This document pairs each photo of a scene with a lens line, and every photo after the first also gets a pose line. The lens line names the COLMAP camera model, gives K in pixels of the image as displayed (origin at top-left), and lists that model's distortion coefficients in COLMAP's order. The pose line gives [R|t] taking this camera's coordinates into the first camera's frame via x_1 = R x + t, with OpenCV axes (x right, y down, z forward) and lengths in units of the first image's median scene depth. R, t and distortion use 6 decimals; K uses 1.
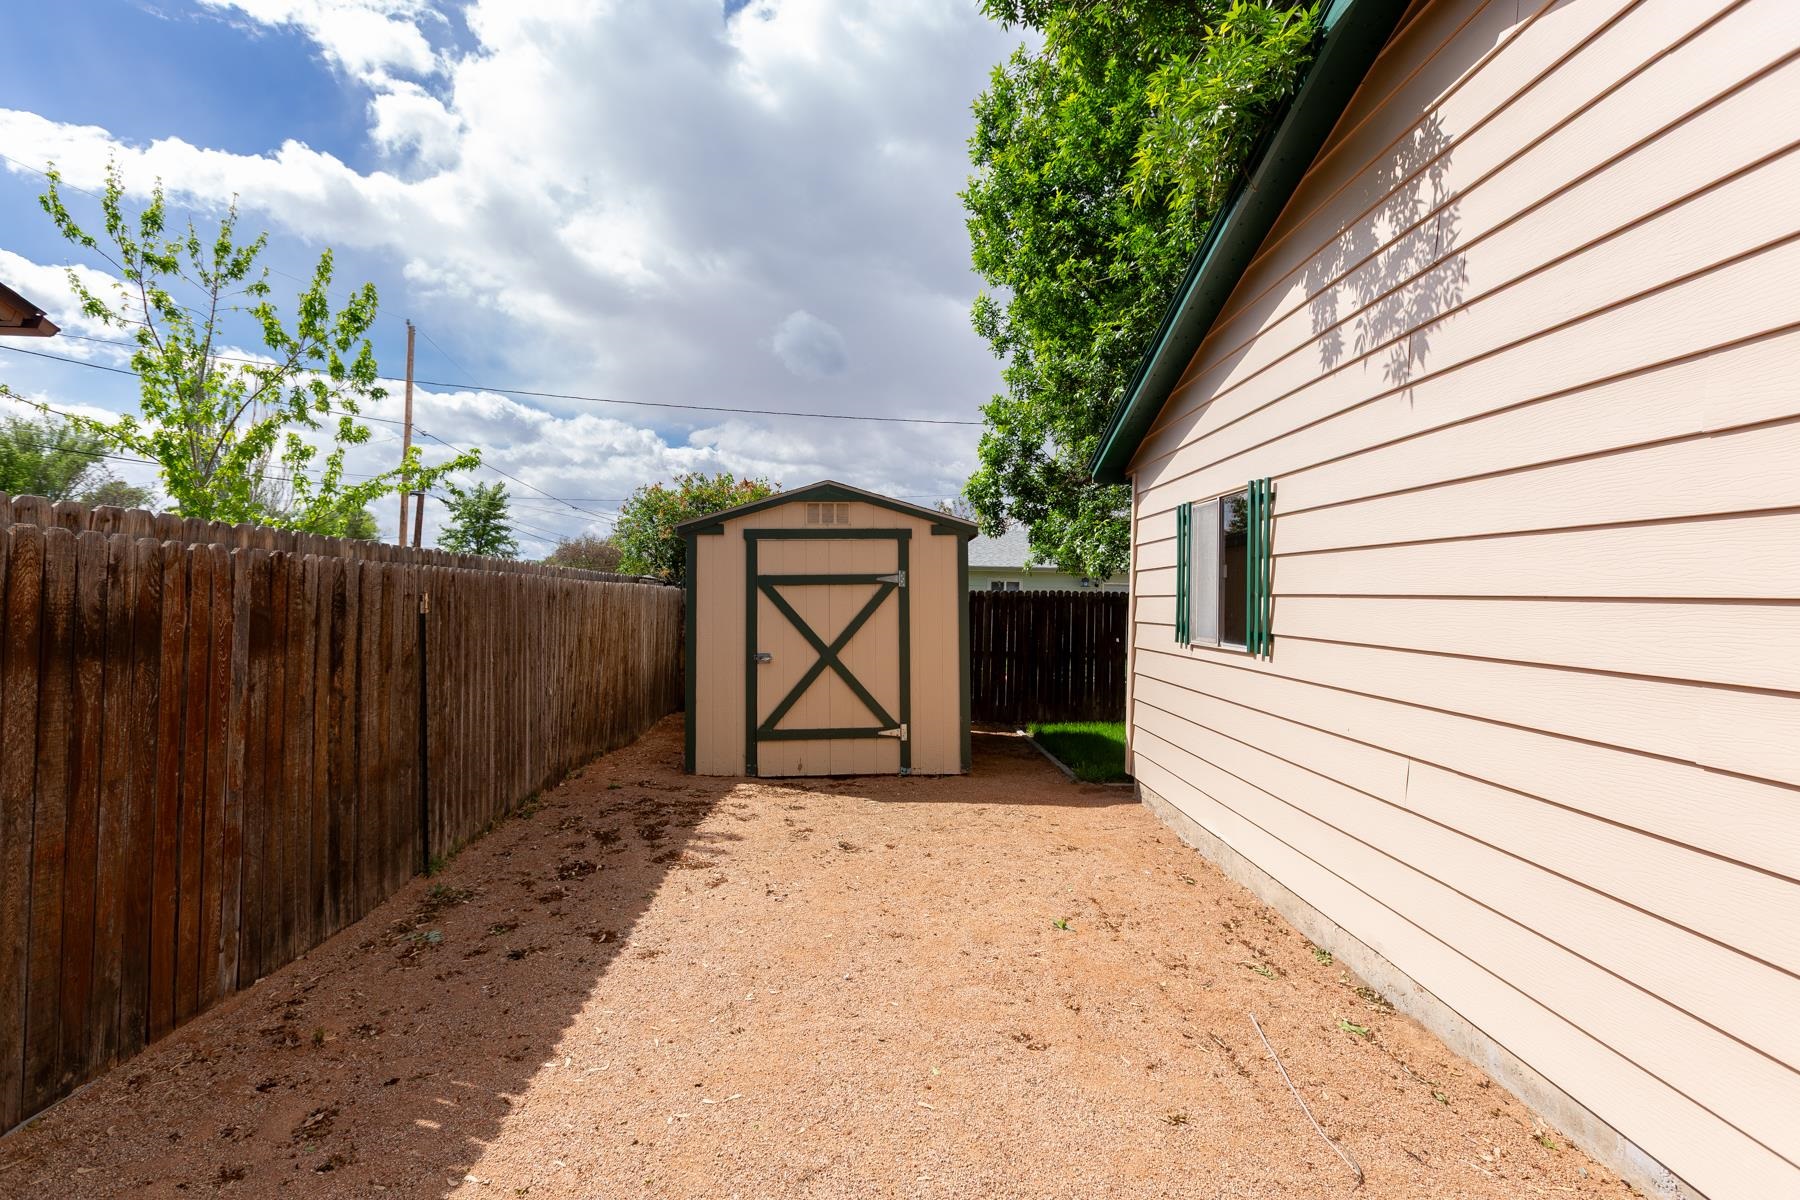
lens RADIAL K [[807.8, 0, 966.2], [0, 807.8, 588.1], [0, 0, 1]] dist [0.006872, -0.002747]
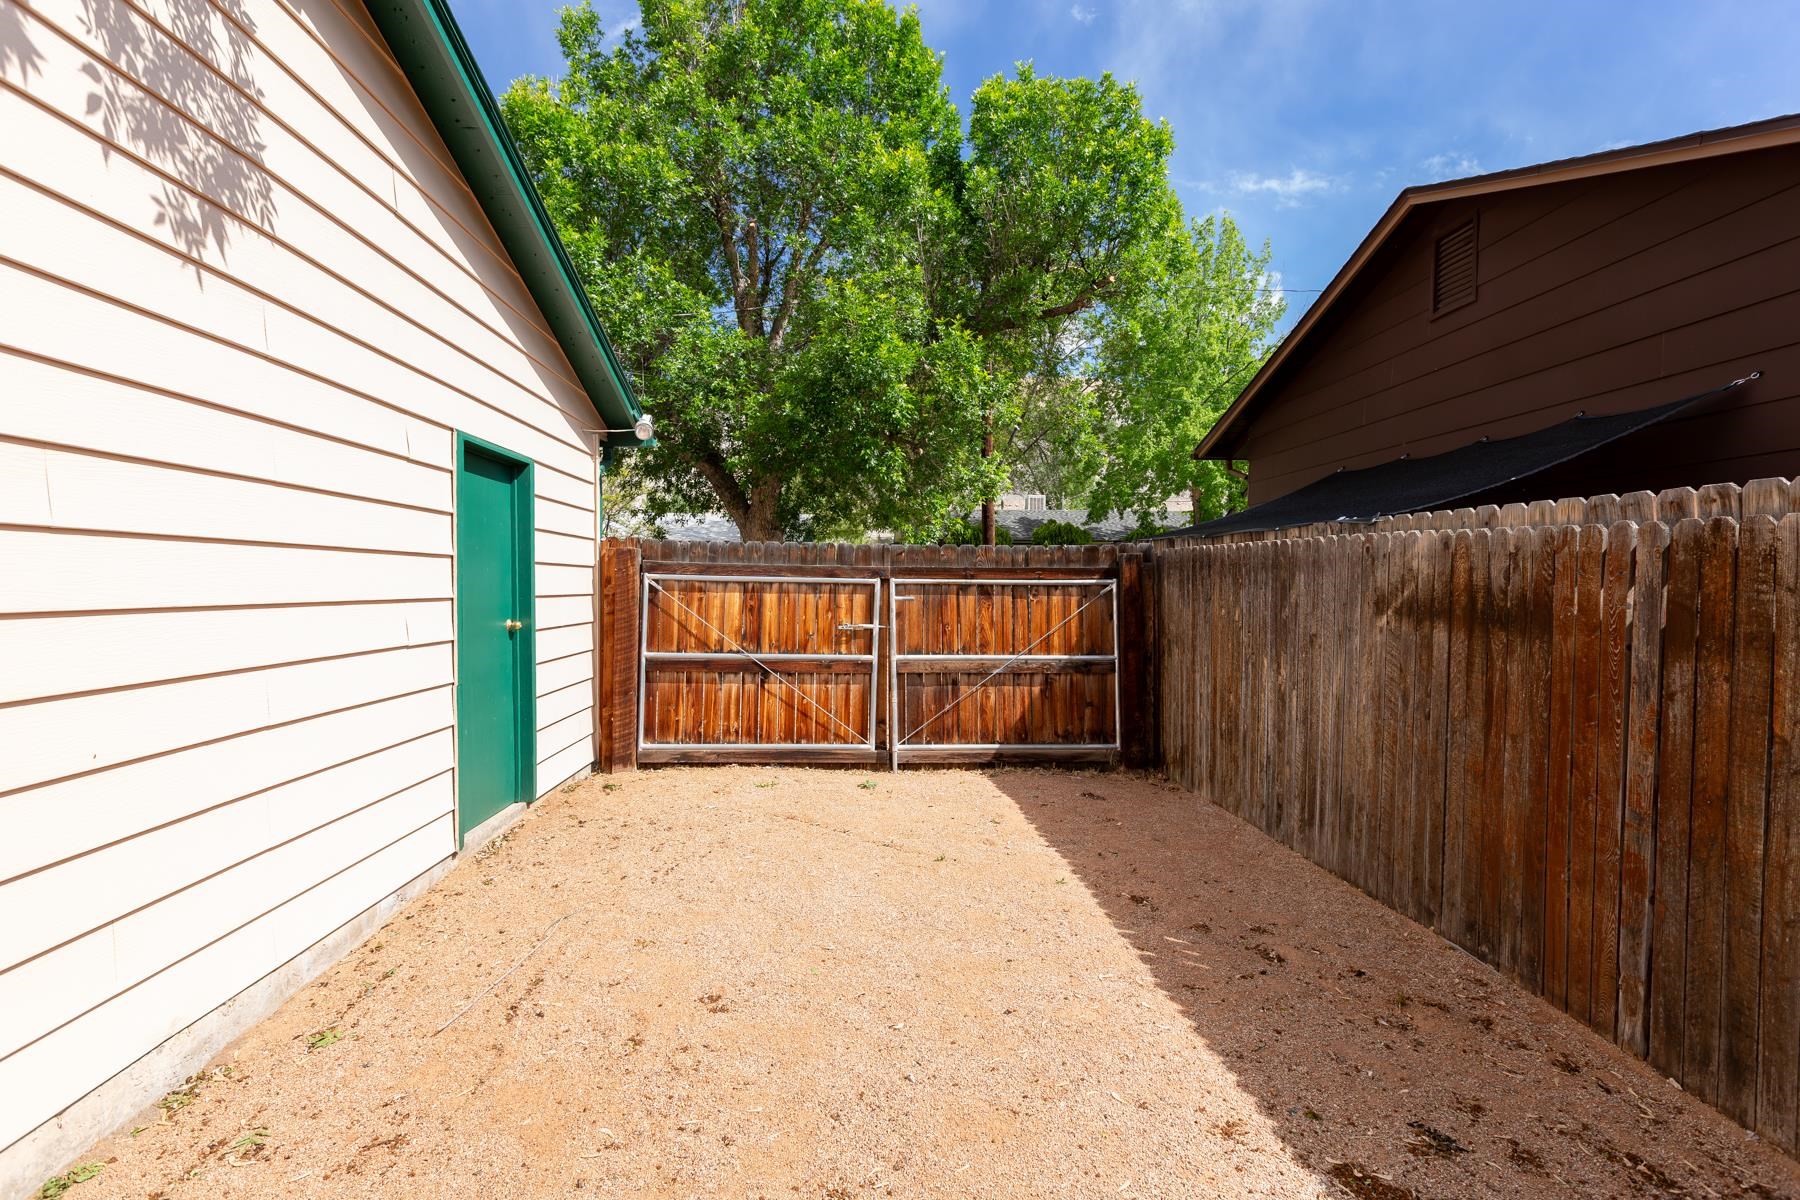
lens RADIAL K [[807.8, 0, 897.2], [0, 807.8, 598.8], [0, 0, 1]] dist [0.006872, -0.002747]
pose [[-0.998092, -0.030346, 0.053773, -0.175146], [-0.029611, 0.999457, 0.014425, 0.040187], [-0.054181, 0.012805, -0.998449, 1.871668]]
